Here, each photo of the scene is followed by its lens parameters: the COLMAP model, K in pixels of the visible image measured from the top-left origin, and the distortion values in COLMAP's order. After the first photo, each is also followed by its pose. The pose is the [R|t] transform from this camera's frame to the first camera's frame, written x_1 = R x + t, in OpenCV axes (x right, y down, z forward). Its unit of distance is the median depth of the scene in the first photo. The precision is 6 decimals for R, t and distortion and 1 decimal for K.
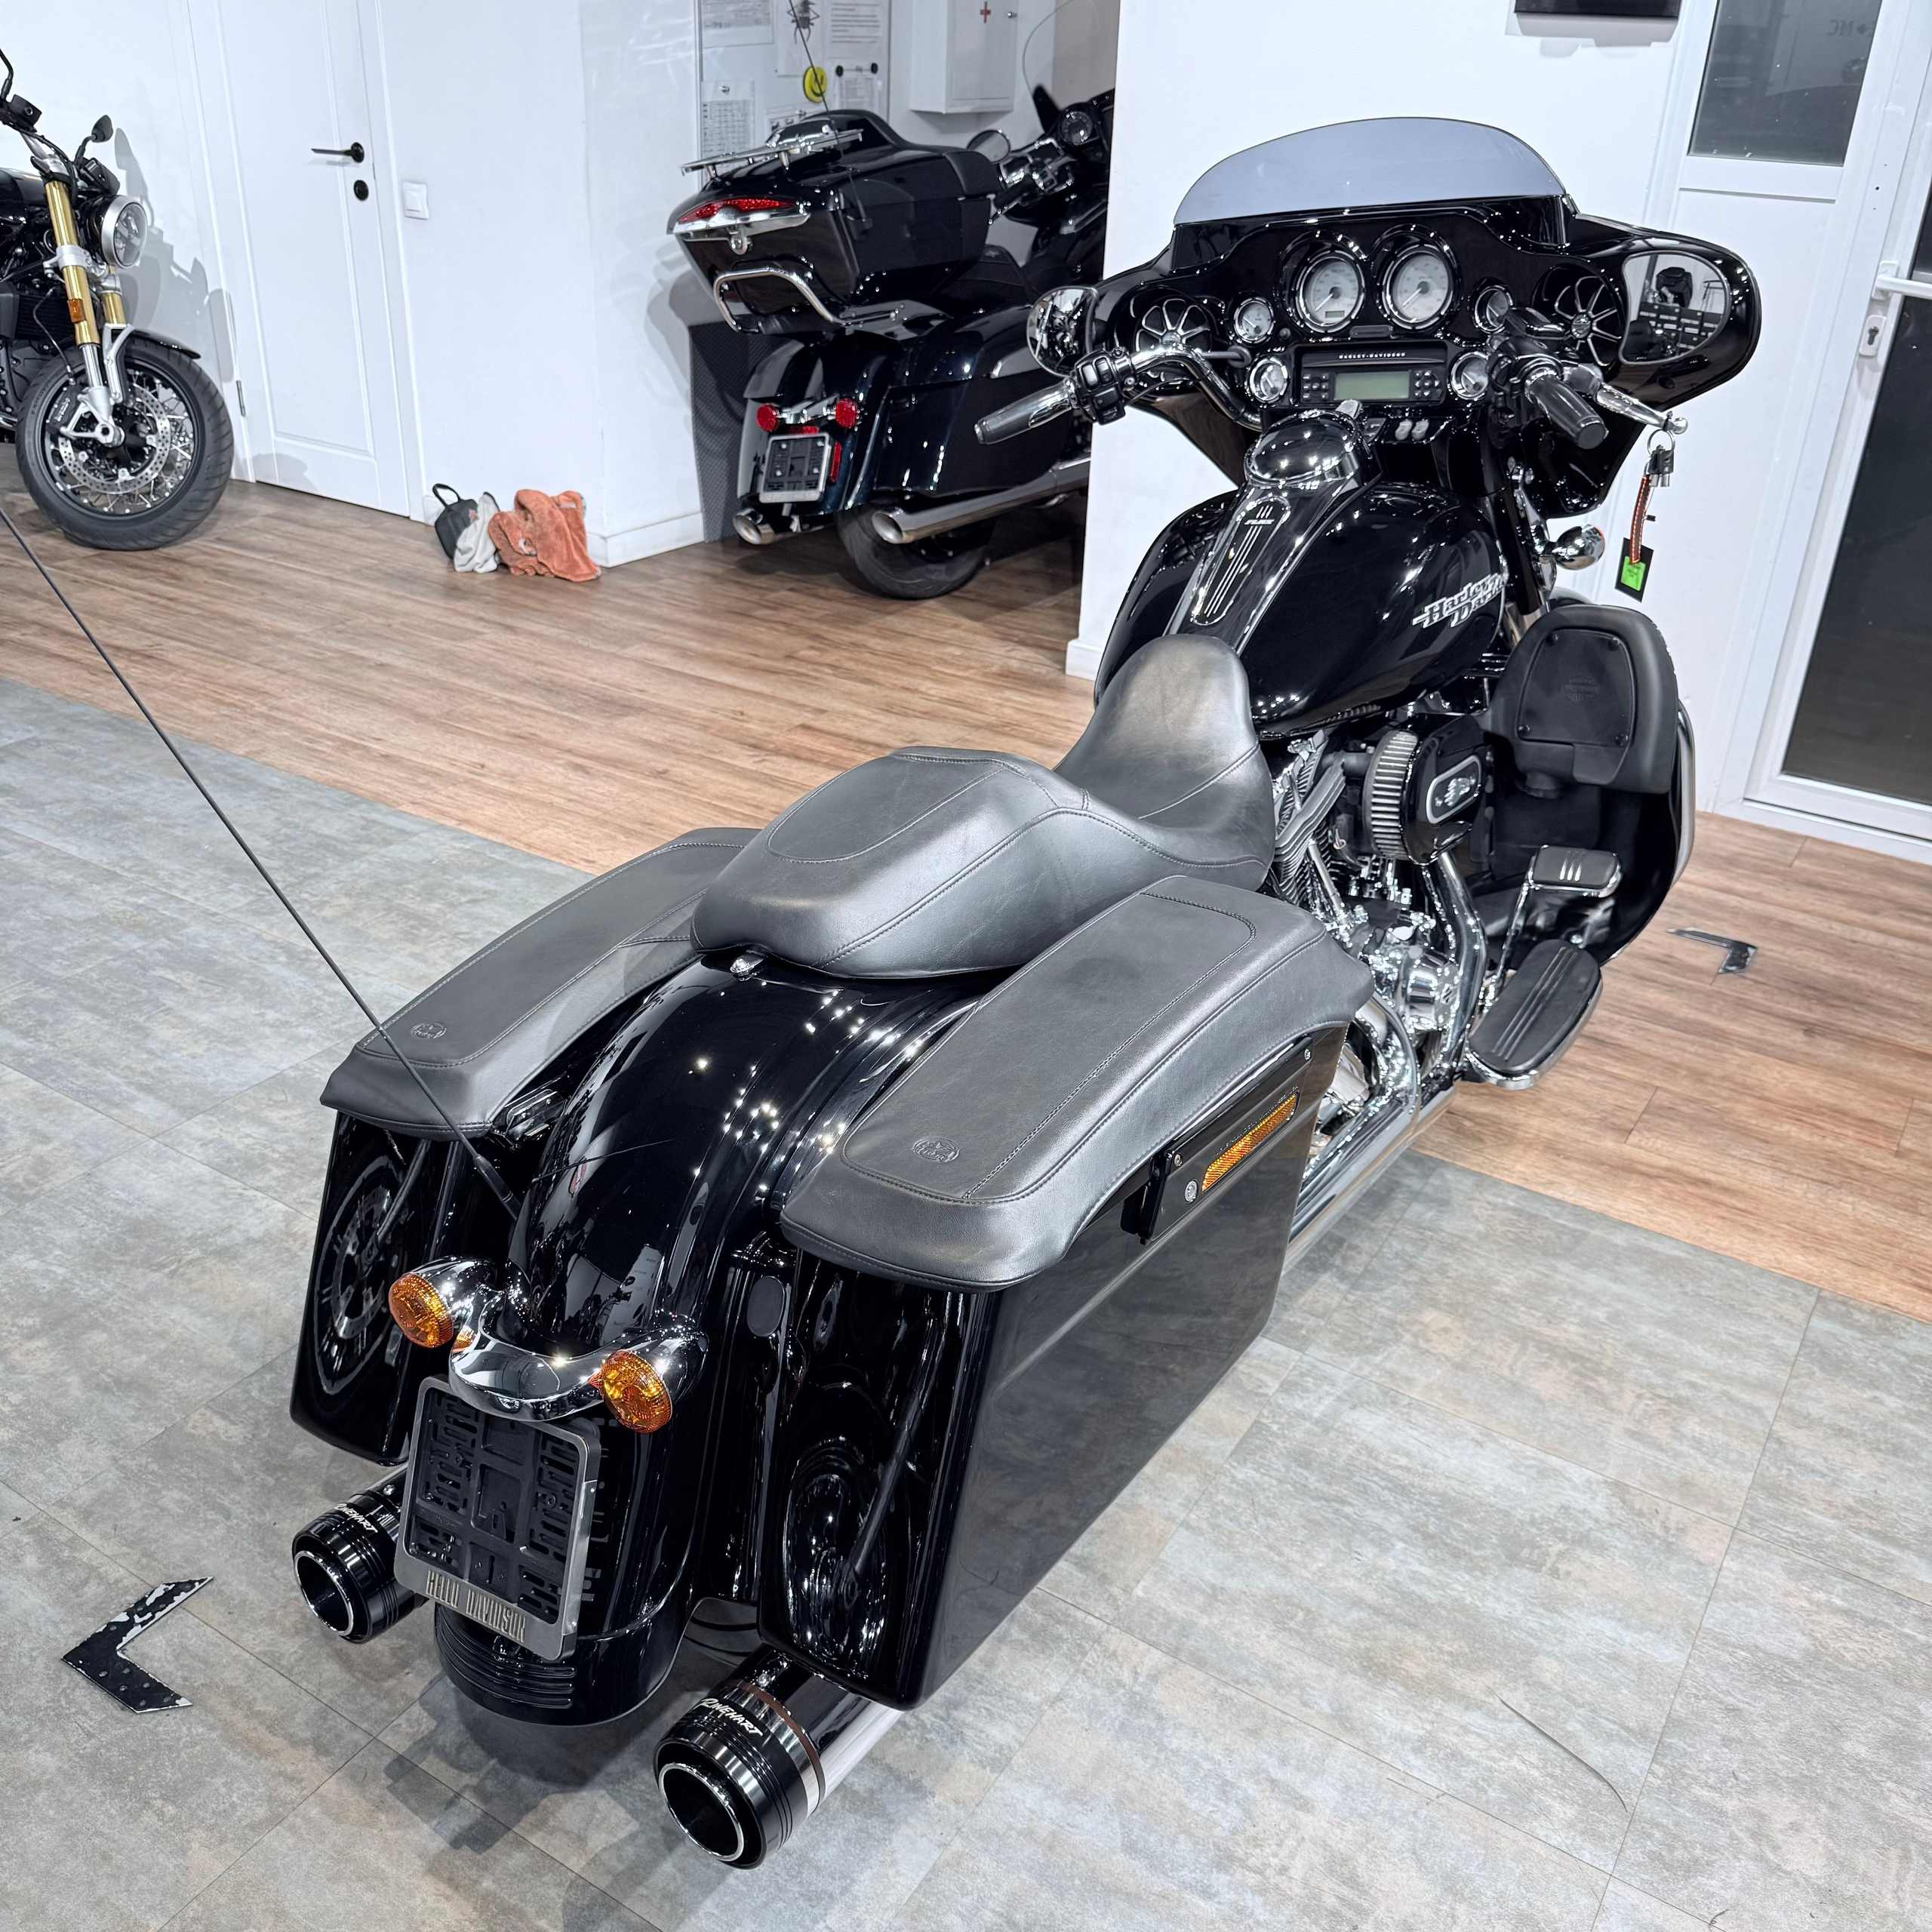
lens RADIAL K [[1823.0, 0, 966.0], [0, 1823.0, 966.0], [0, 0, 1]] dist [0.051447, -0.099513]
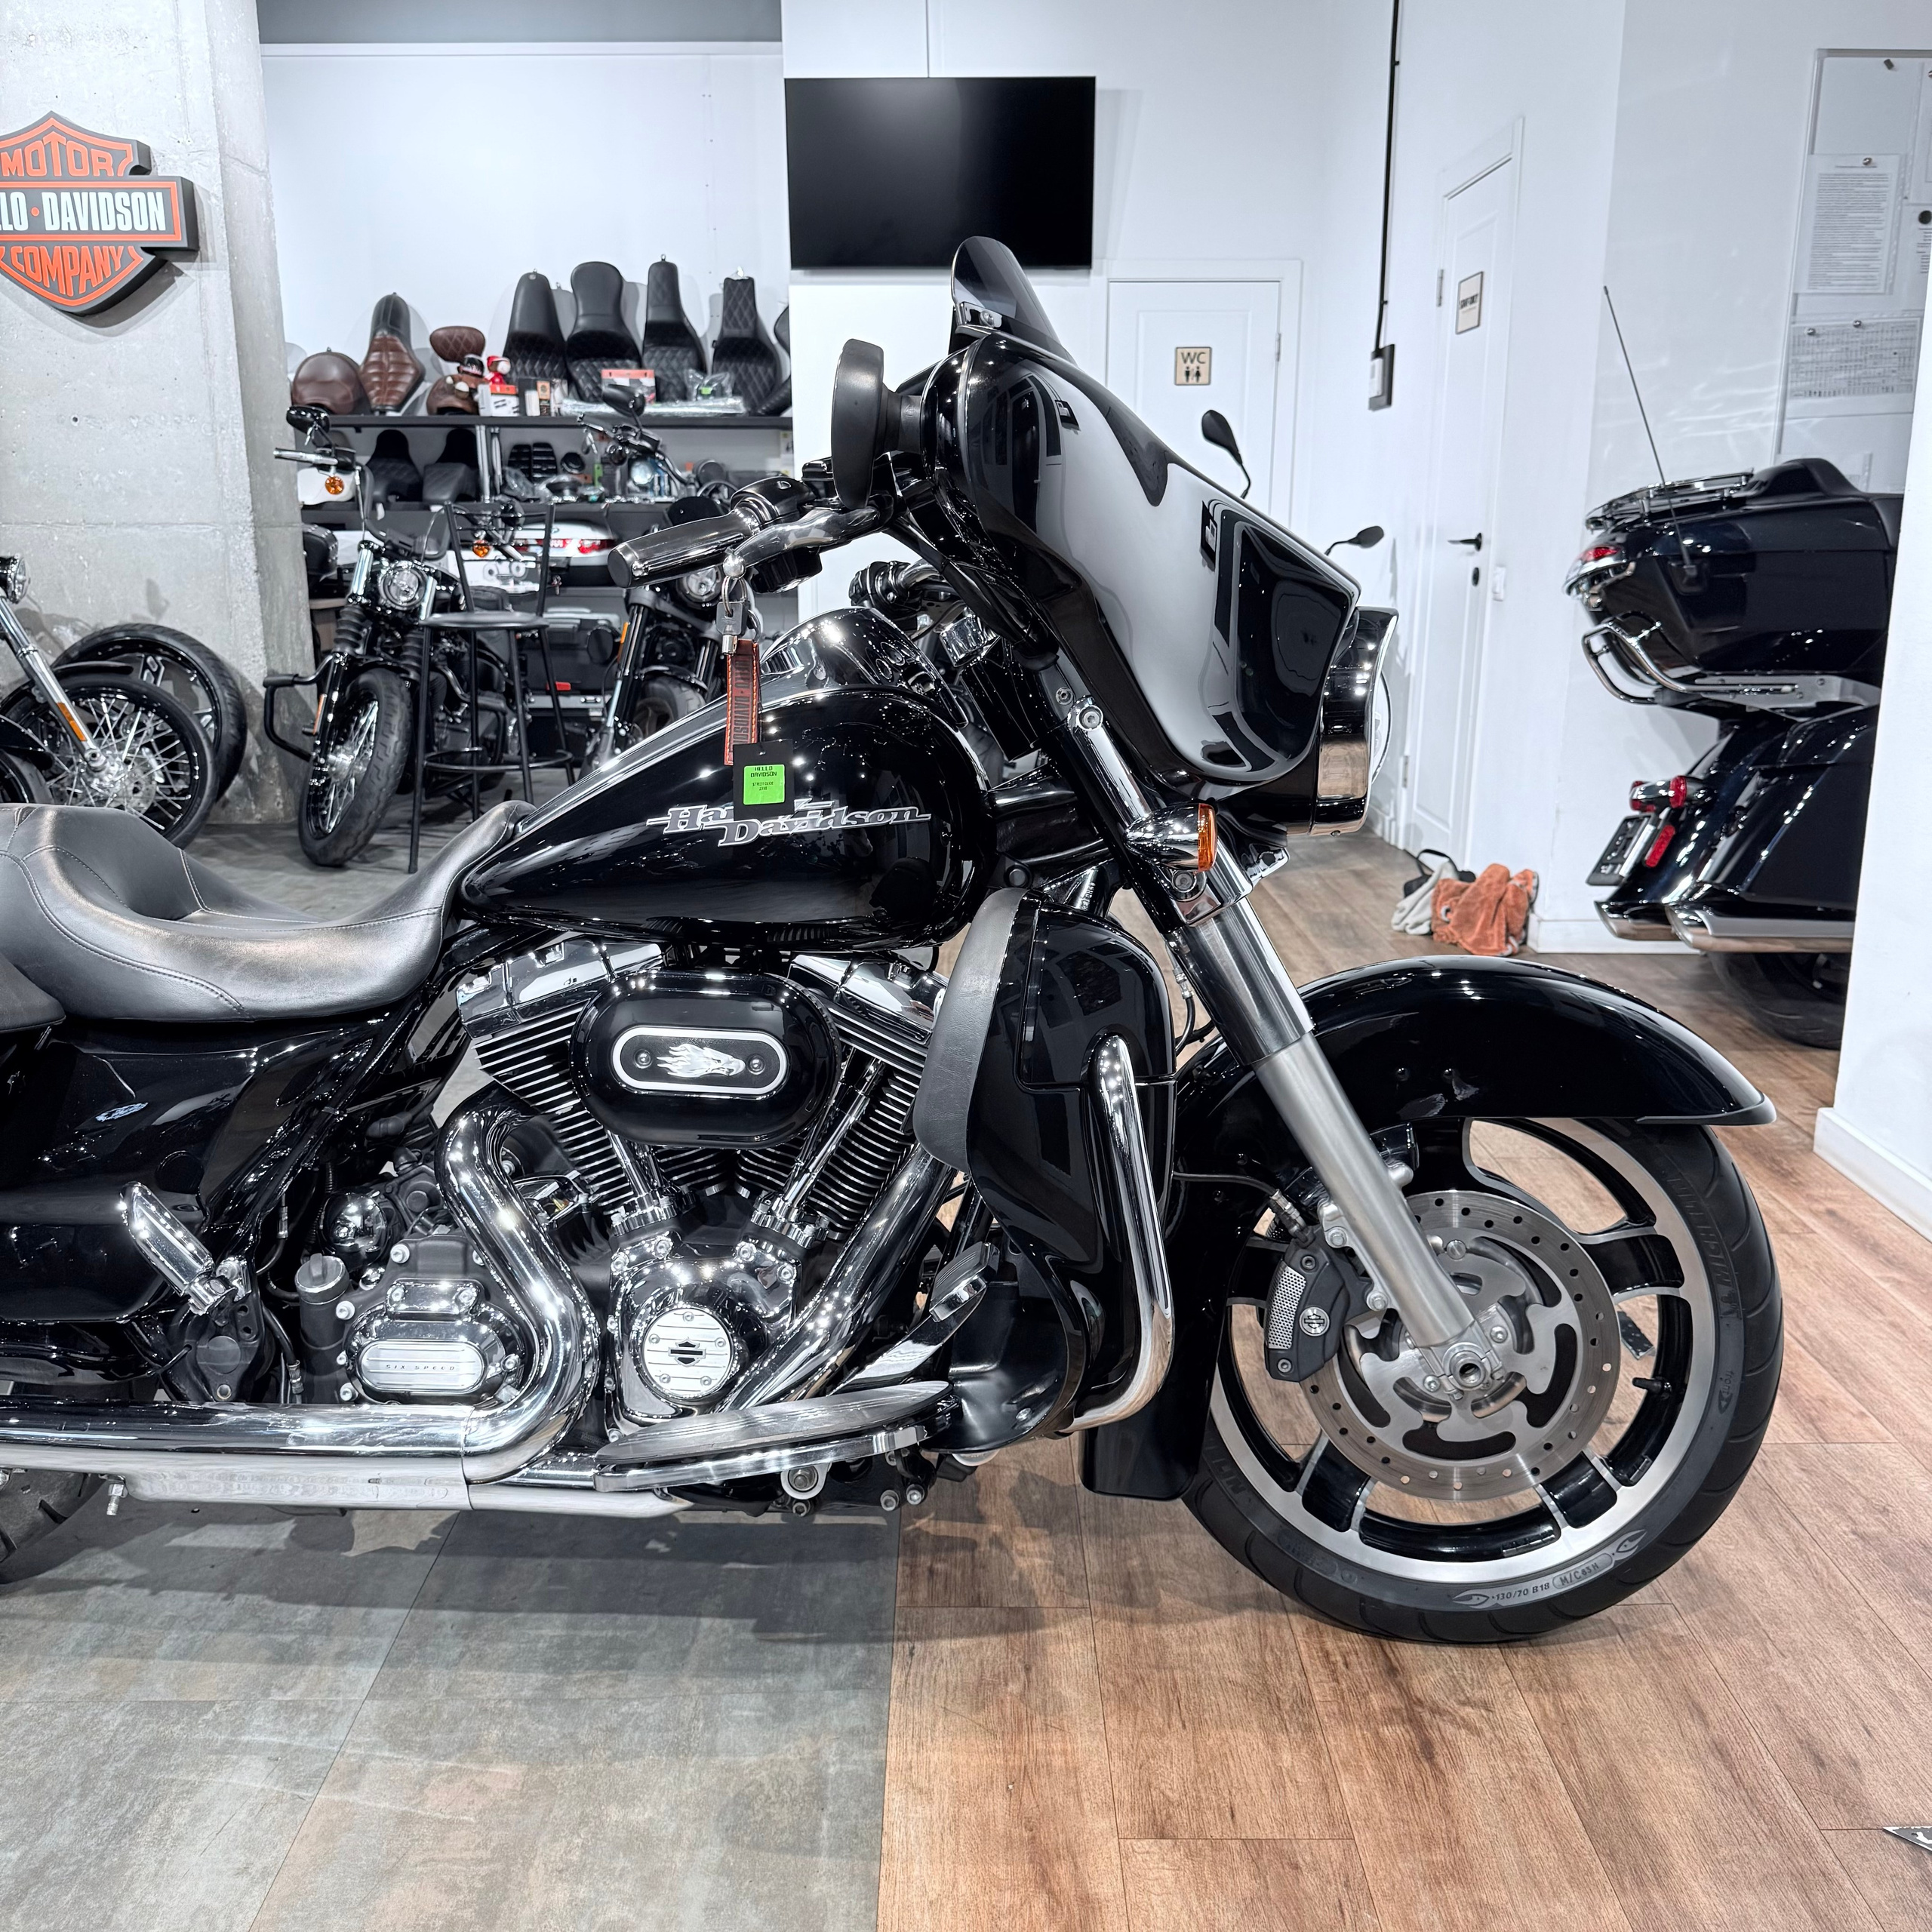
lens RADIAL K [[1804.5, 0, 963.7], [0, 1804.5, 970.6], [0, 0, 1]] dist [0.134611, -0.275503]
pose [[0.535982, 0.168862, -0.827169, 0.877502], [-0.372982, 0.926348, -0.052573, -0.125180], [0.757369, 0.336697, 0.559489, 0.620551]]
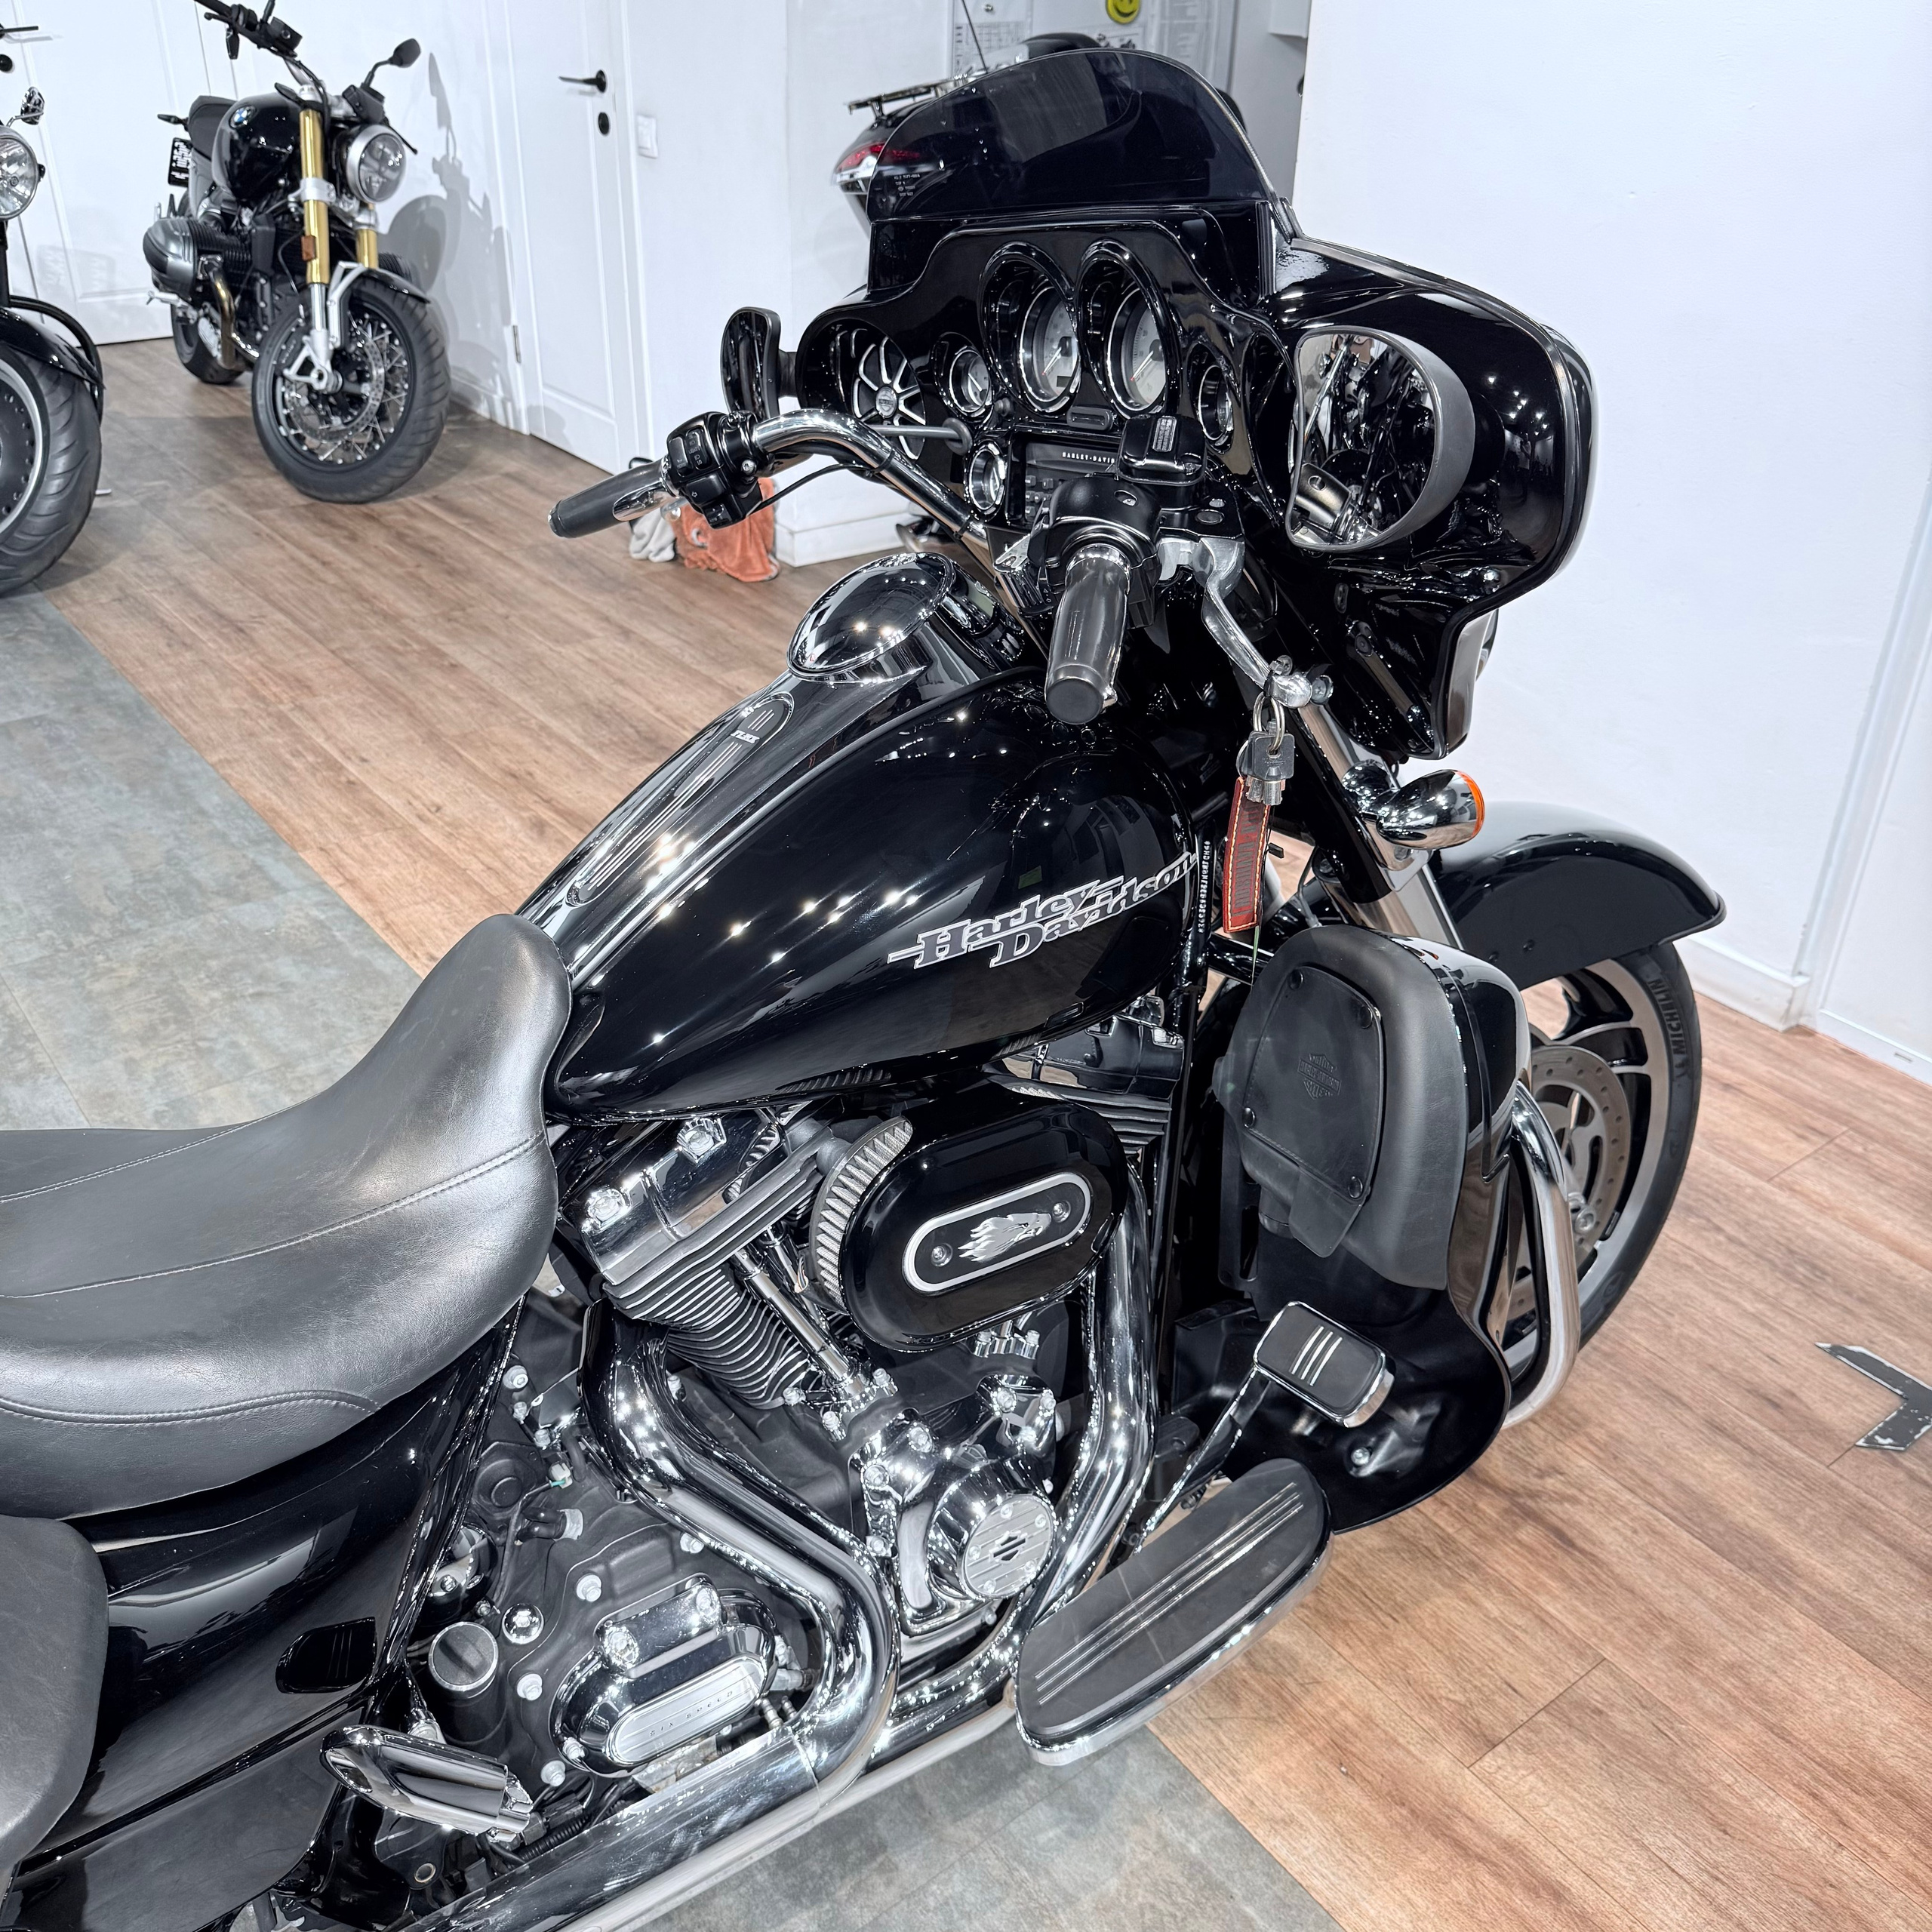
lens RADIAL K [[1822.0, 0, 952.0], [0, 1822.0, 964.0], [0, 0, 1]] dist [0.090275, -0.190383]
pose [[0.935623, 0.158897, -0.315217, 0.398827], [-0.148525, 0.987275, 0.056823, -0.199707], [0.320234, -0.006347, 0.947317, 0.422910]]
